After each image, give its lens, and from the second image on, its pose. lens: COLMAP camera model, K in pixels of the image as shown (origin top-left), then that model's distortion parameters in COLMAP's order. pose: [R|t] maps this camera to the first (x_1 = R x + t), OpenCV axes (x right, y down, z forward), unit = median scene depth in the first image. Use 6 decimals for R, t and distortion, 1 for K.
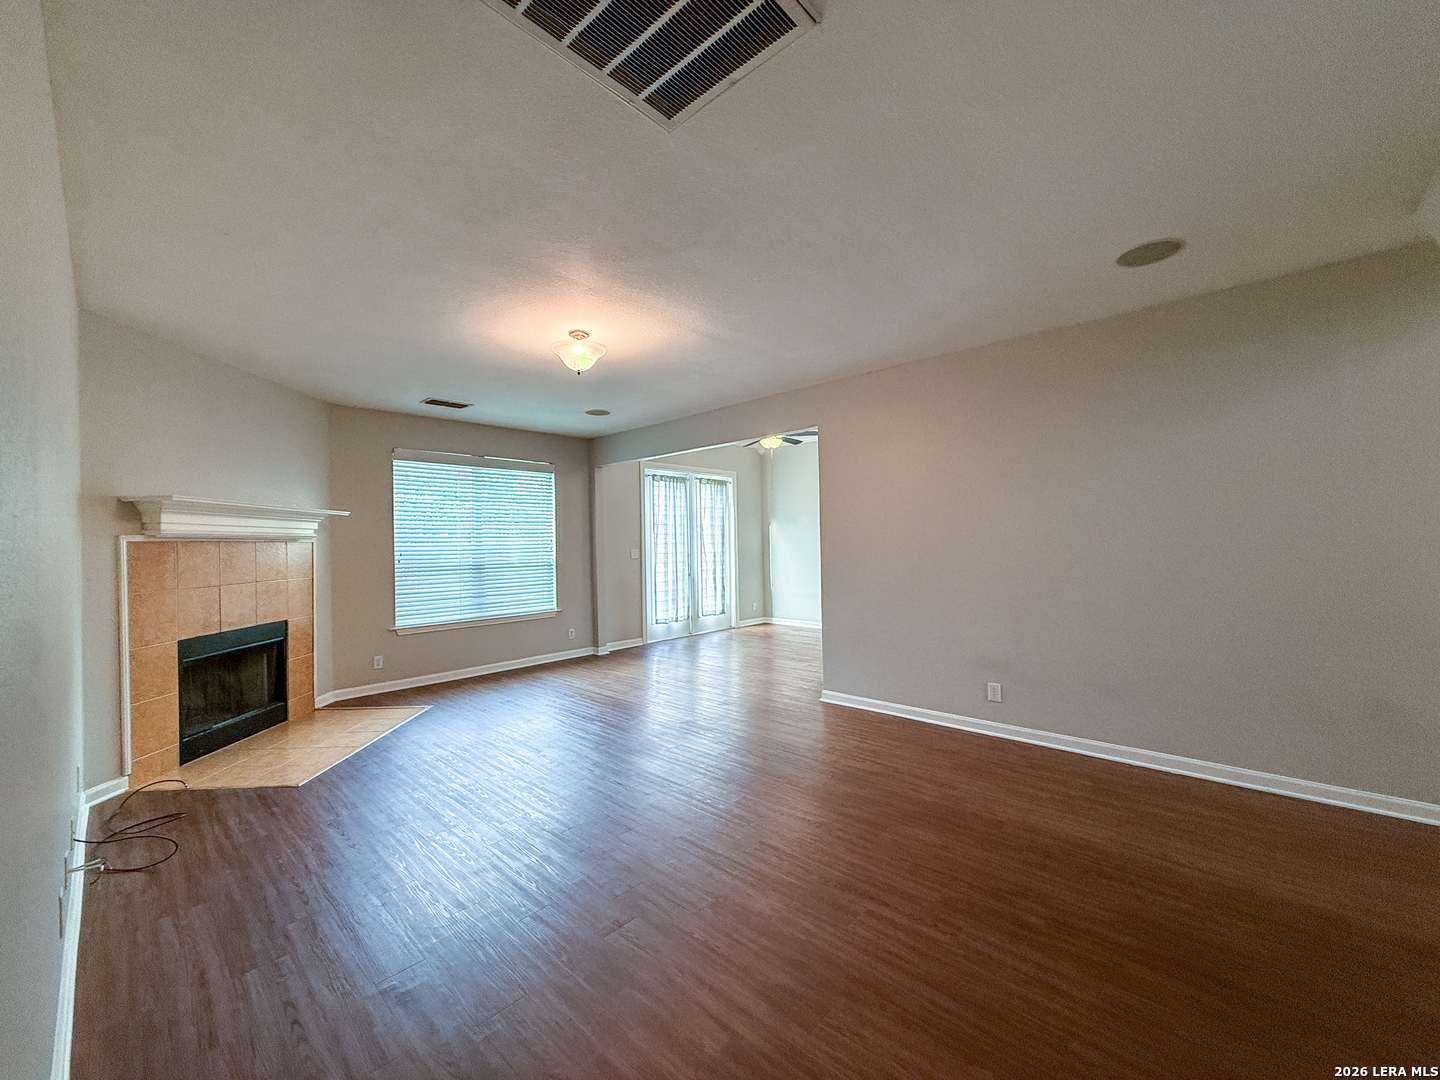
lens RADIAL K [[575.7, 0, 717.3], [0, 575.7, 537.8], [0, 0, 1]] dist [0.001361, -0.000682]
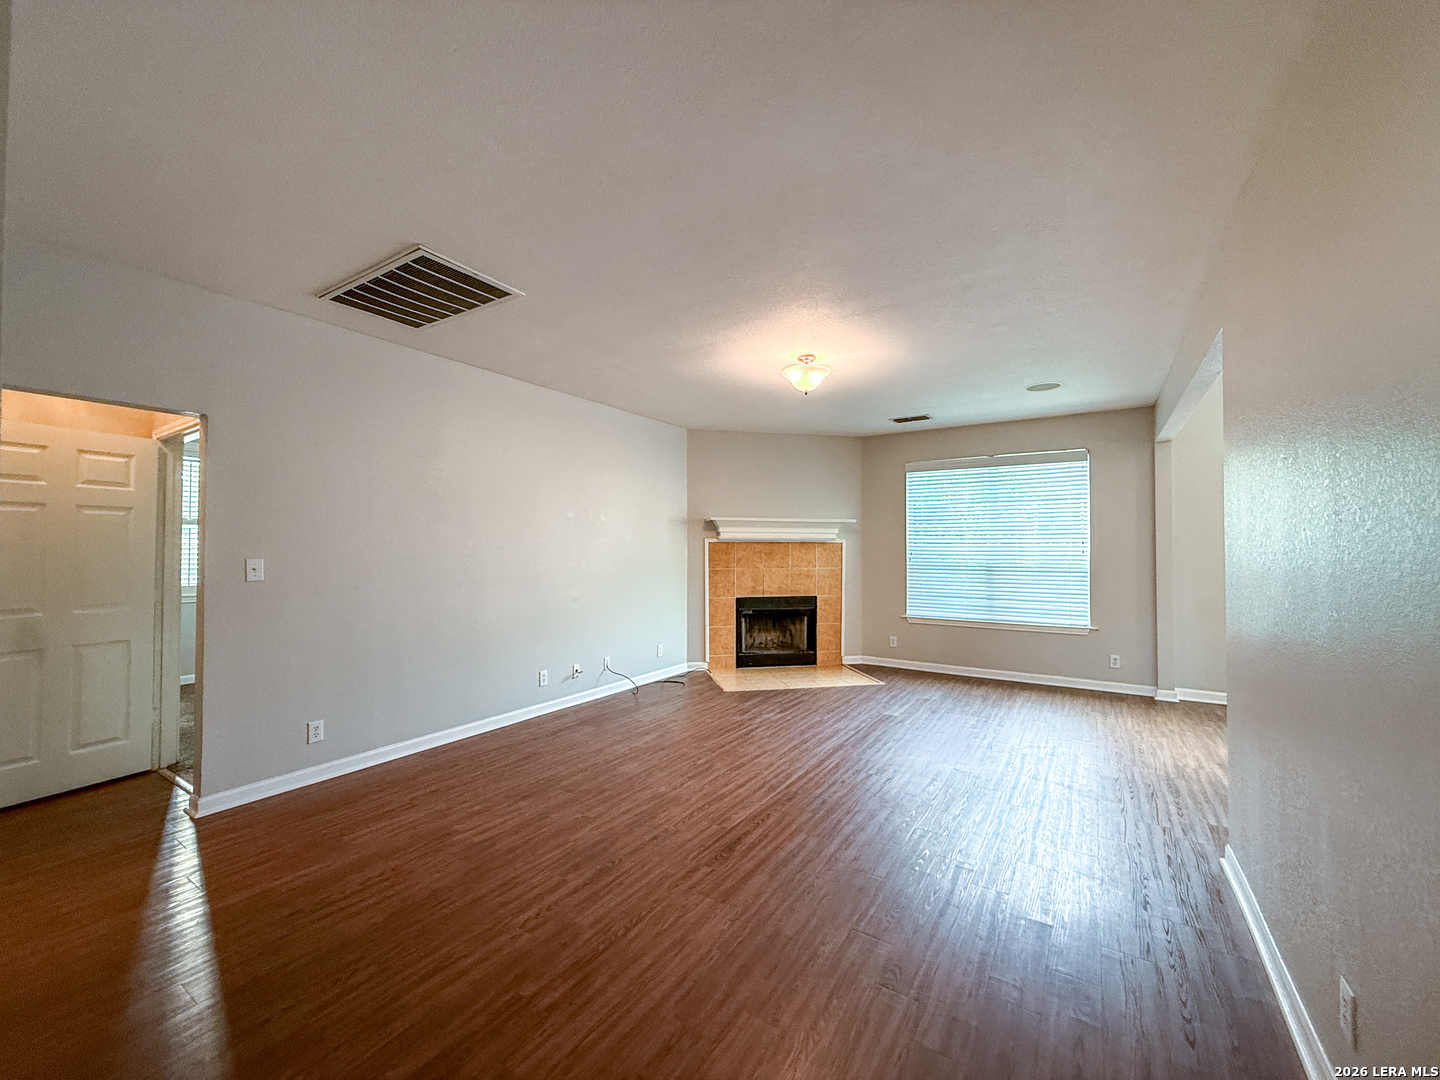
lens RADIAL K [[575.7, 0, 718.9], [0, 575.7, 541.6], [0, 0, 1]] dist [0.001361, -0.000682]
pose [[0.184001, 0.011105, -0.982863, 0.400858], [0.004462, 0.999916, 0.012133, -0.008463], [0.982916, -0.006618, 0.183936, 0.309027]]
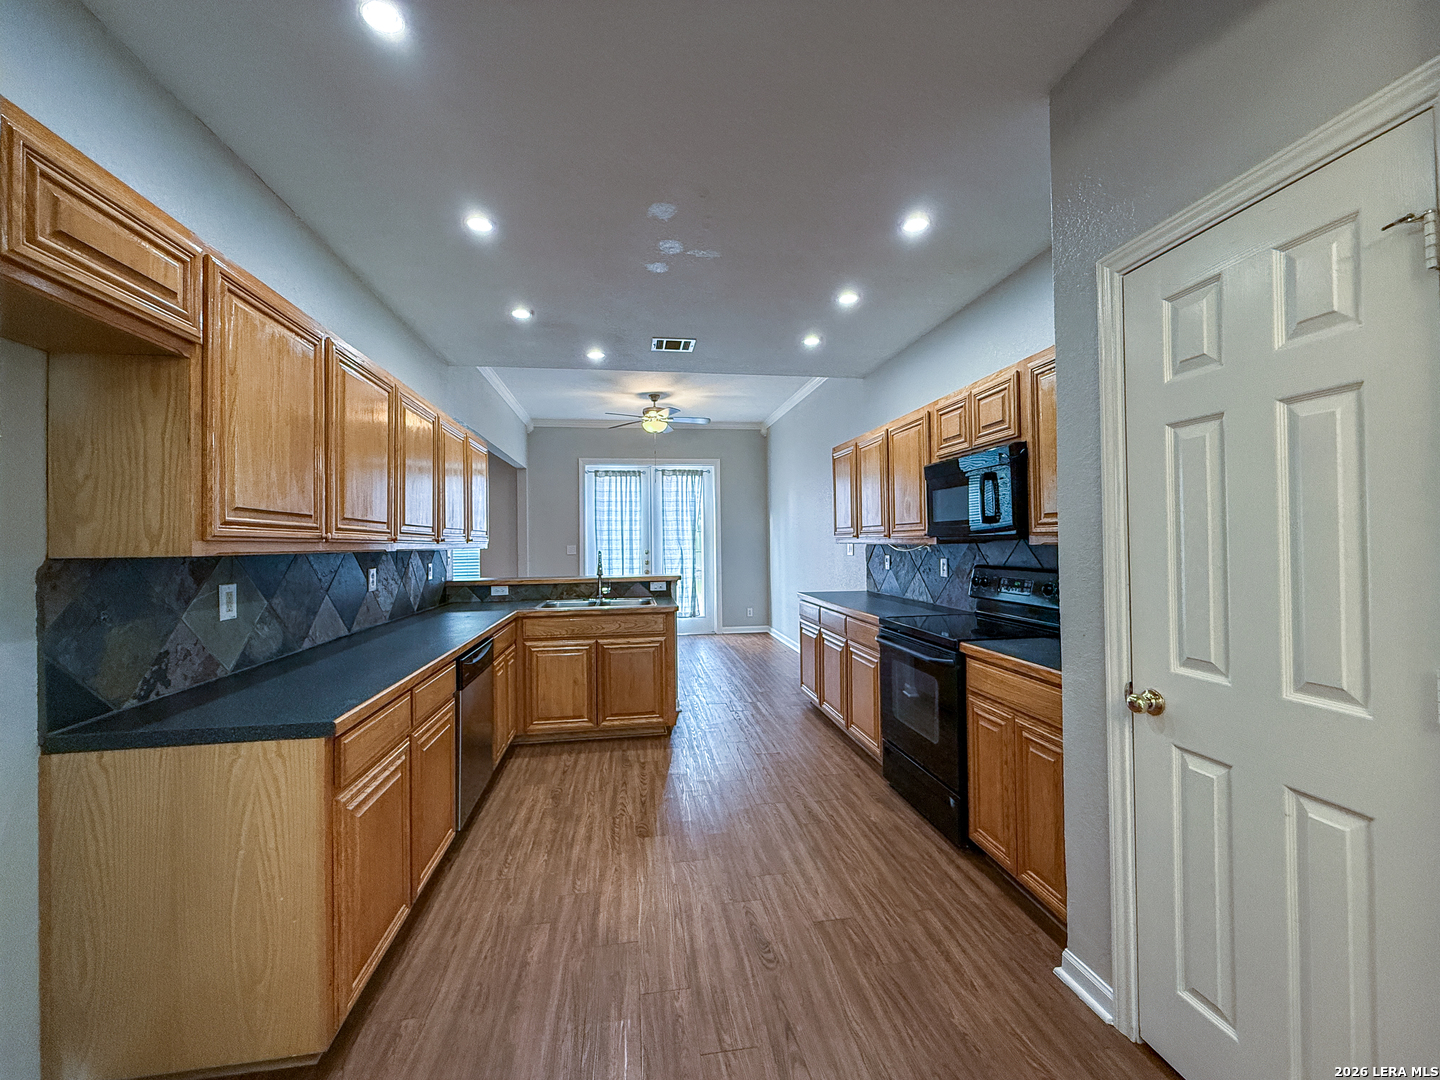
lens RADIAL K [[575.7, 0, 722.6], [0, 575.7, 535.7], [0, 0, 1]] dist [0.001361, -0.000682]
pose [[0.793308, -0.000957, -0.608820, 0.734547], [0.007435, 0.999939, 0.008117, -0.004001], [0.608775, -0.010966, 0.793267, 0.373080]]
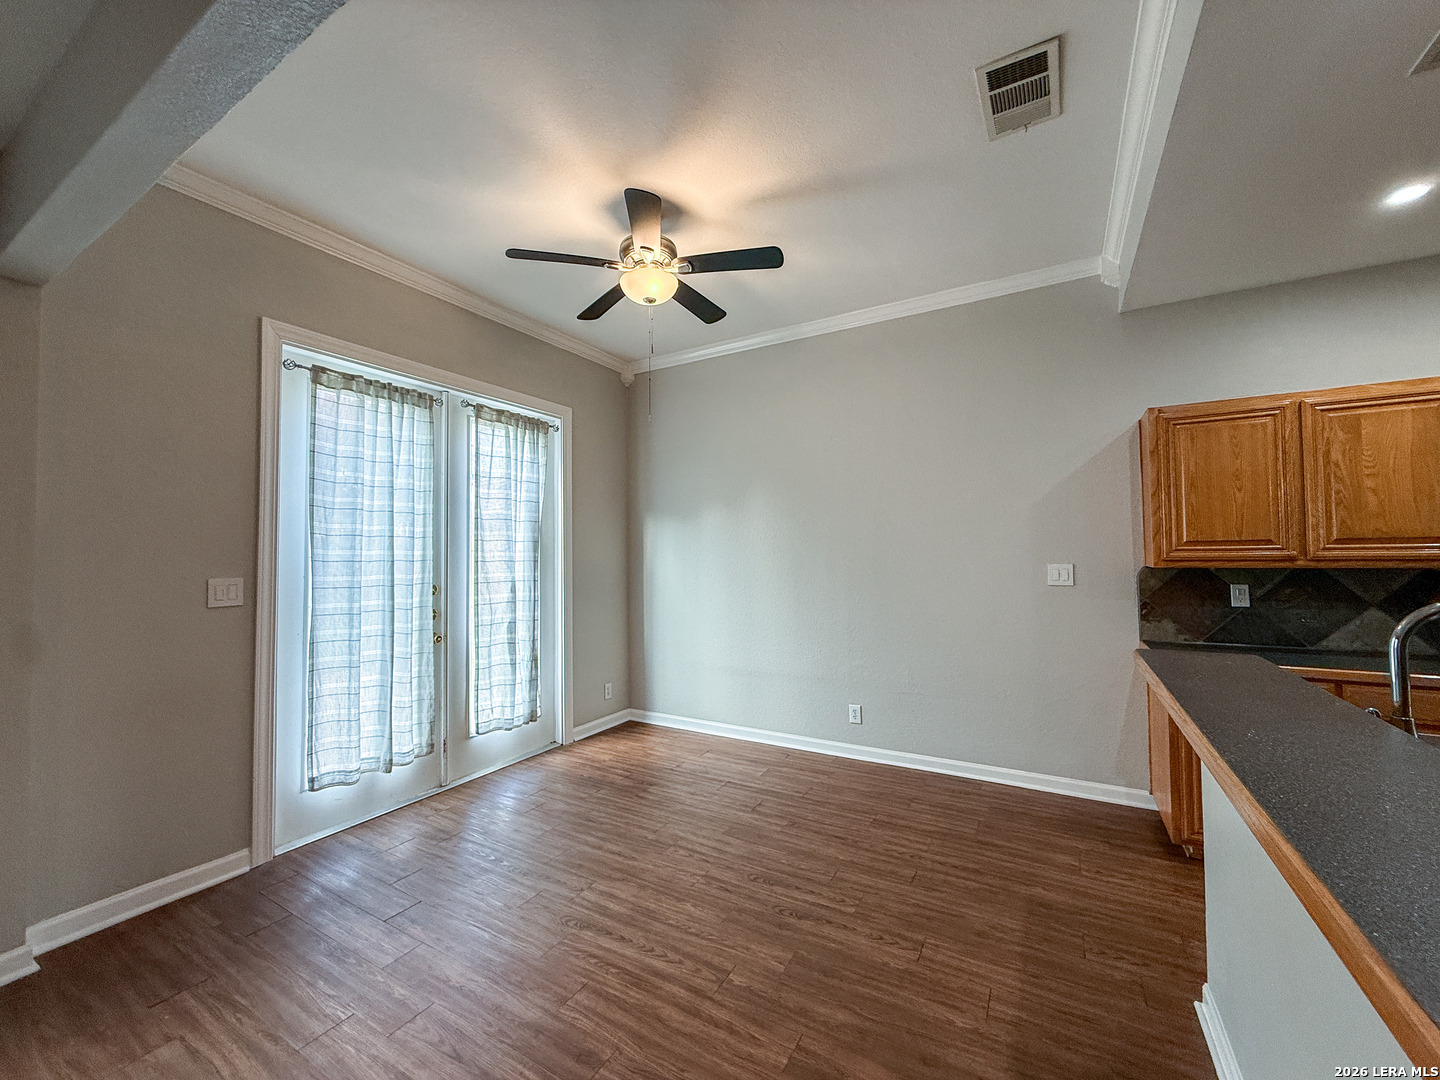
lens RADIAL K [[575.7, 0, 716.6], [0, 575.7, 534.2], [0, 0, 1]] dist [0.001361, -0.000682]
pose [[0.976841, 0.014269, 0.213490, 0.062663], [-0.007472, 0.999440, -0.032613, 0.003739], [-0.213836, 0.030263, 0.976401, 0.657087]]
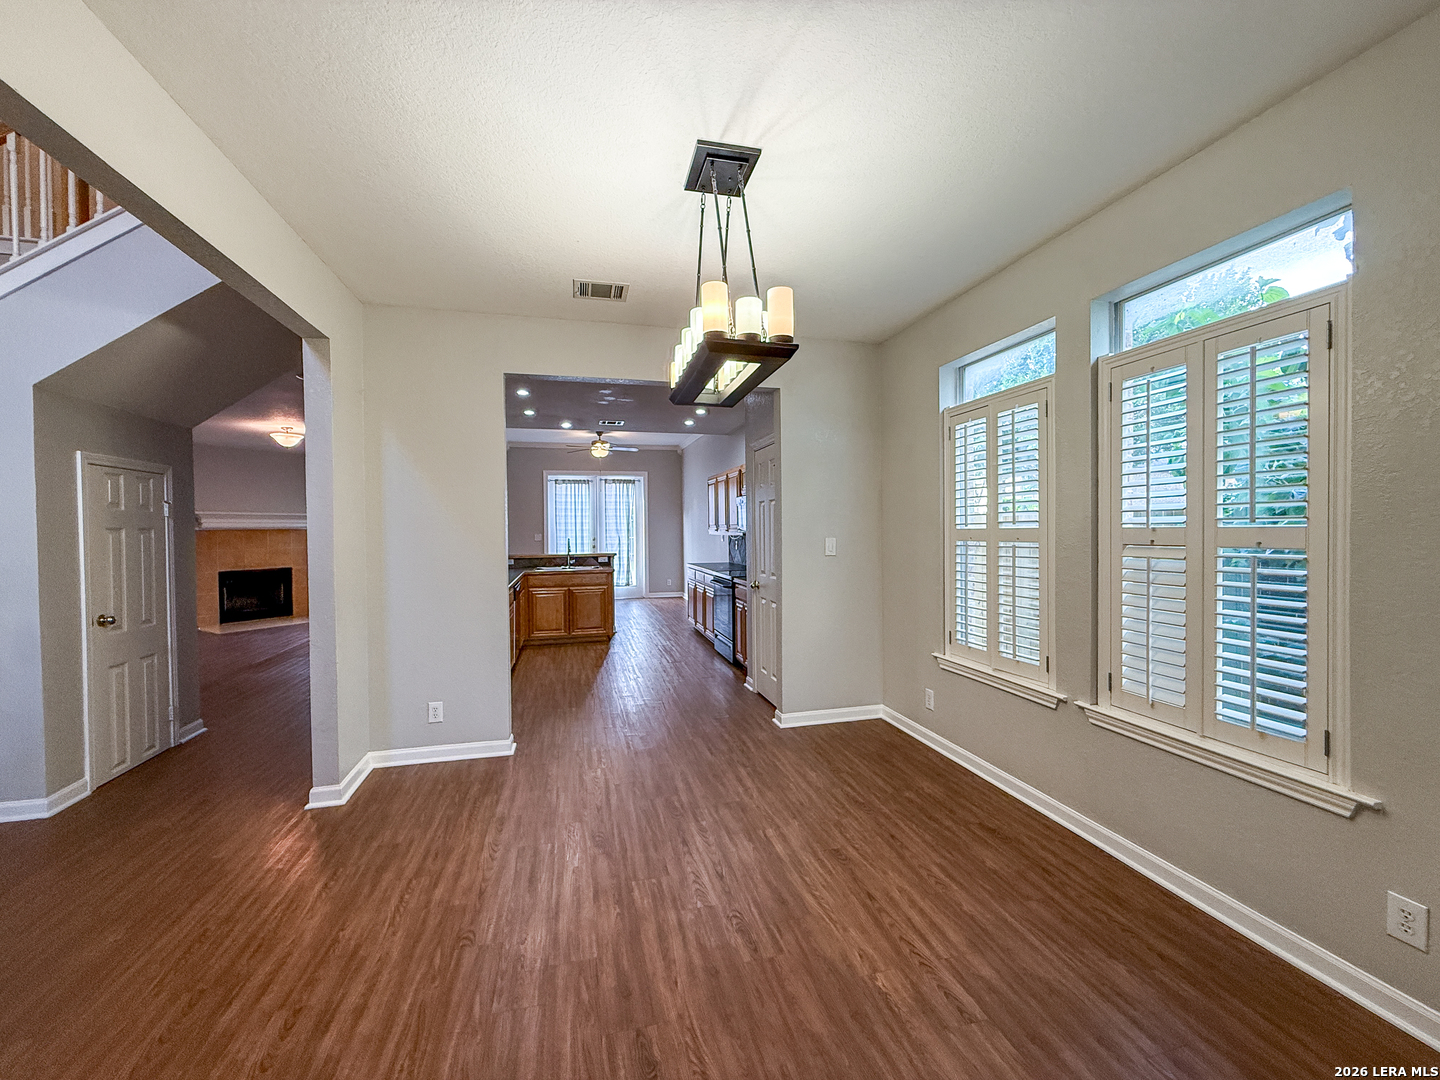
lens RADIAL K [[575.7, 0, 714.7], [0, 575.7, 534.7], [0, 0, 1]] dist [0.001361, -0.000682]
pose [[0.842456, 0.014055, -0.538582, 1.037250], [0.002144, 0.999564, 0.029439, -0.020255], [0.538761, -0.025955, 0.842058, 0.050296]]
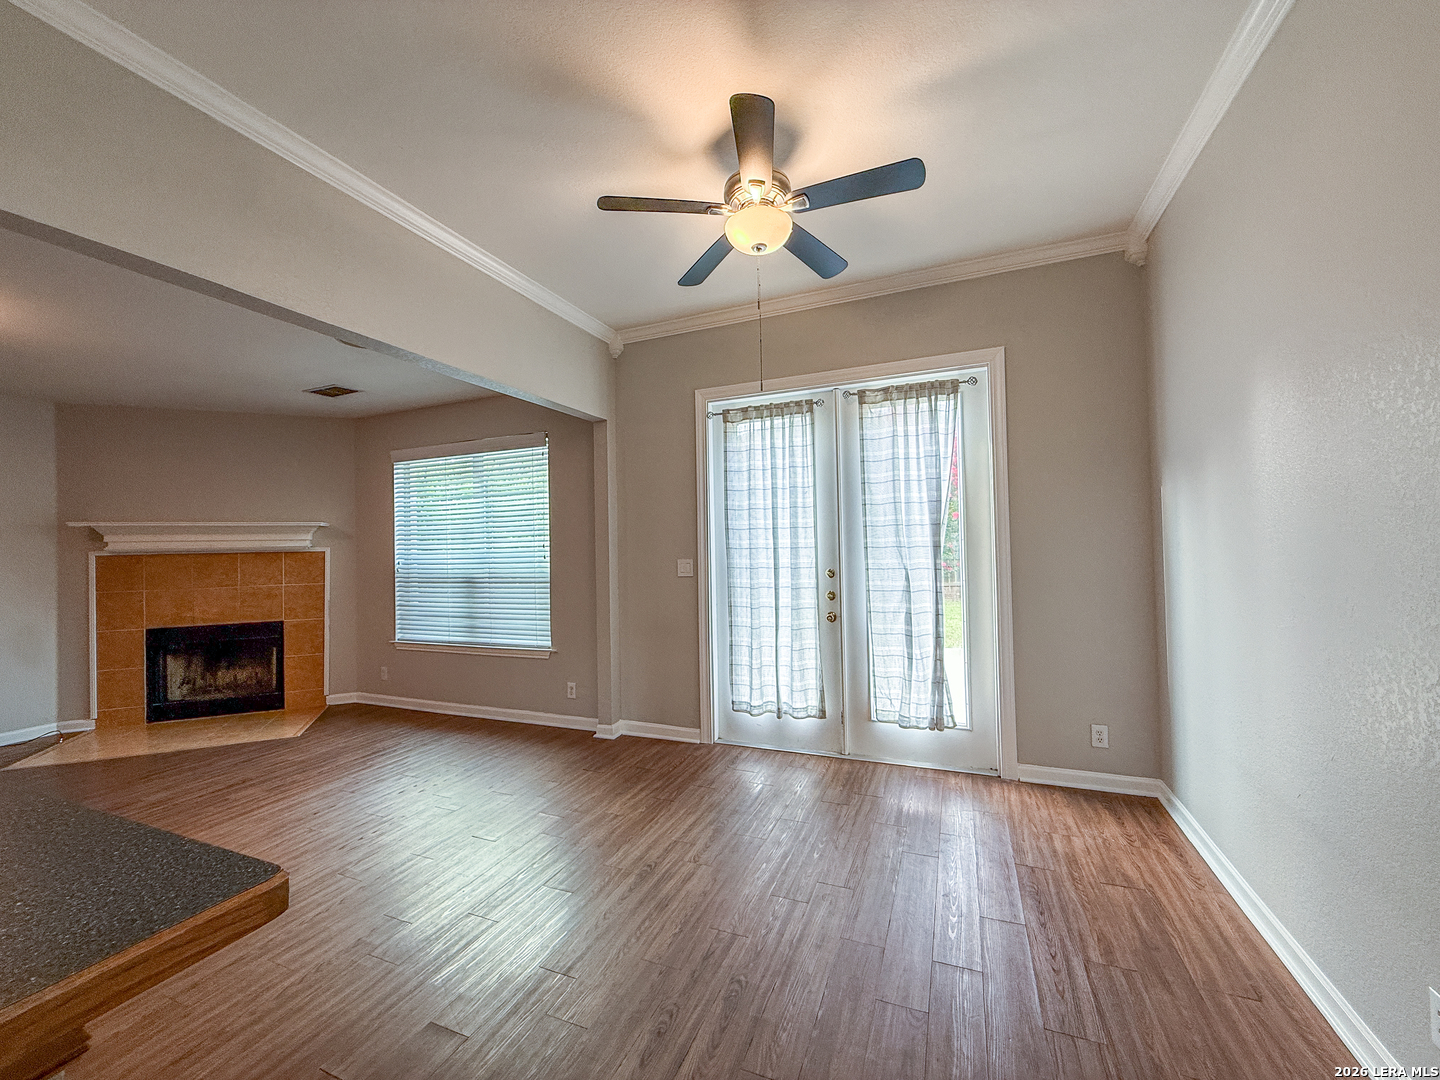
lens RADIAL K [[575.7, 0, 720.2], [0, 575.7, 536.6], [0, 0, 1]] dist [0.001361, -0.000682]
pose [[0.342957, -0.011438, -0.939281, 0.392625], [0.026236, 0.999652, -0.002593, 0.001186], [0.938985, -0.023753, 0.343138, 0.897536]]
